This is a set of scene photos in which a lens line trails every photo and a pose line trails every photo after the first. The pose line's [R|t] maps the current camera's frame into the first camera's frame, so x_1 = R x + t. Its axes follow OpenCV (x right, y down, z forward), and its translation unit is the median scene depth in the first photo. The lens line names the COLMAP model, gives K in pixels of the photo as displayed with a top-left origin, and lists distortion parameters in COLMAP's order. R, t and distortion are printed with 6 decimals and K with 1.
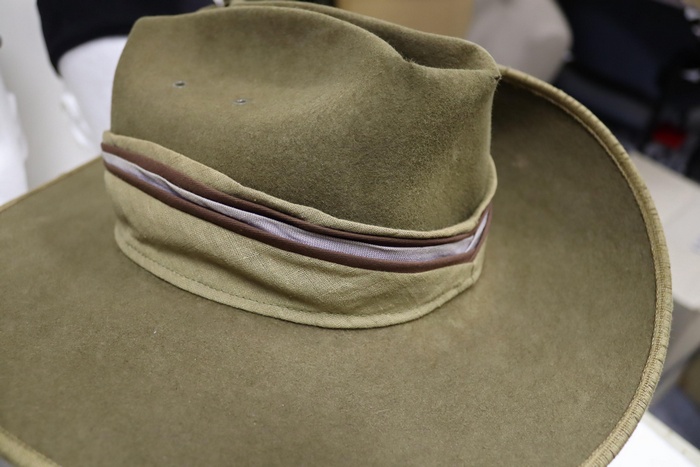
lens RADIAL K [[548.3, 0, 351.5], [0, 548.3, 227.8], [0, 0, 1]] dist [-0.107340, 0.017851]
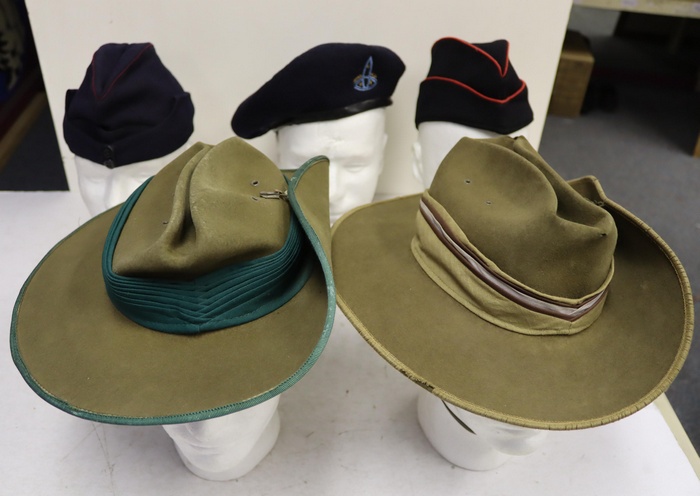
lens RADIAL K [[760.2, 0, 350.3], [0, 760.2, 247.7], [0, 0, 1]] dist [-0.019612, 0.000000]
pose [[0.811712, 0.344386, -0.471721, 0.796398], [-0.358958, 0.931278, 0.062215, -0.067623], [0.460730, 0.118827, 0.879550, -1.769250]]
